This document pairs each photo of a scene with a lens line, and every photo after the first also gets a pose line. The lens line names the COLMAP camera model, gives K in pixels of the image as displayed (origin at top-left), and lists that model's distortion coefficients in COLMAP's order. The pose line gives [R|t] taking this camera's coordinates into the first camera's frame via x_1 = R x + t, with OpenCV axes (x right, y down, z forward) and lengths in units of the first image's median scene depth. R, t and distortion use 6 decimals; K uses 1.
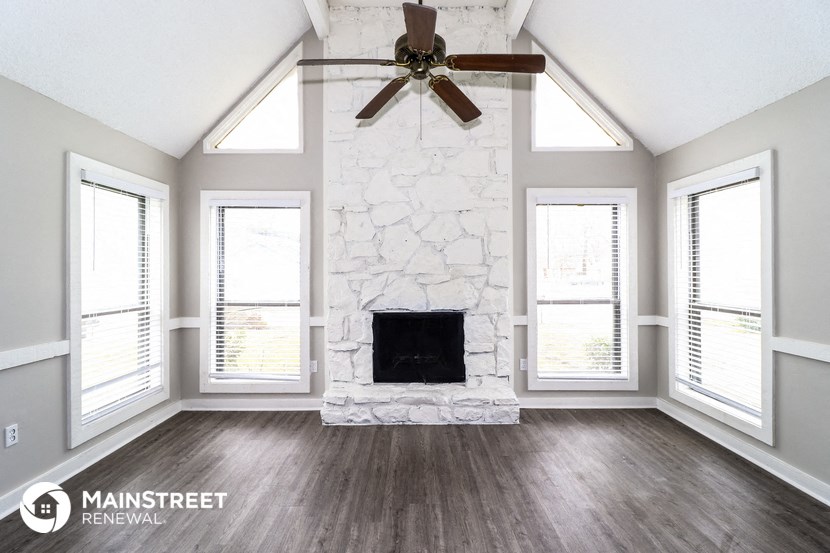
lens RADIAL K [[398.3, 0, 415.8], [0, 398.3, 272.6], [0, 0, 1]] dist [0.016565, -0.018789]
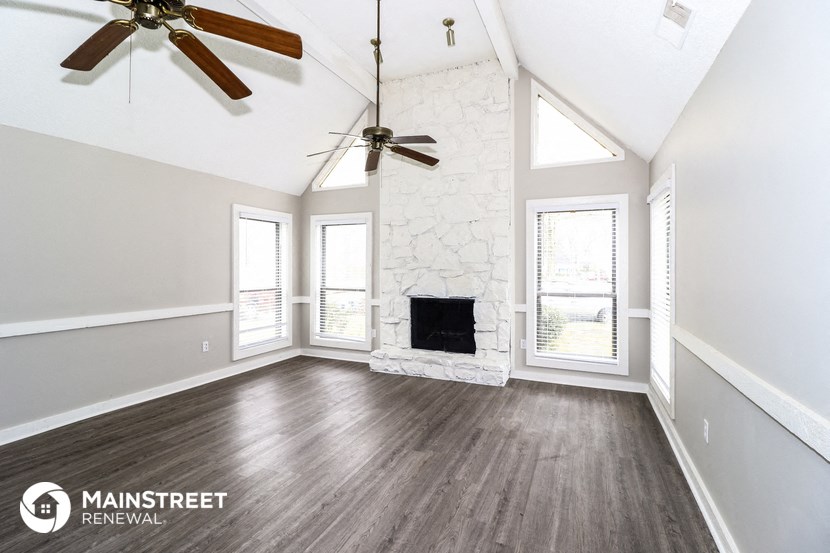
lens RADIAL K [[398.3, 0, 415.8], [0, 398.3, 272.6], [0, 0, 1]] dist [0.016565, -0.018789]
pose [[0.913095, 0.008972, -0.407647, 0.478304], [-0.005406, 0.999936, 0.009898, 0.000199], [0.407710, -0.006834, 0.913086, -0.260719]]
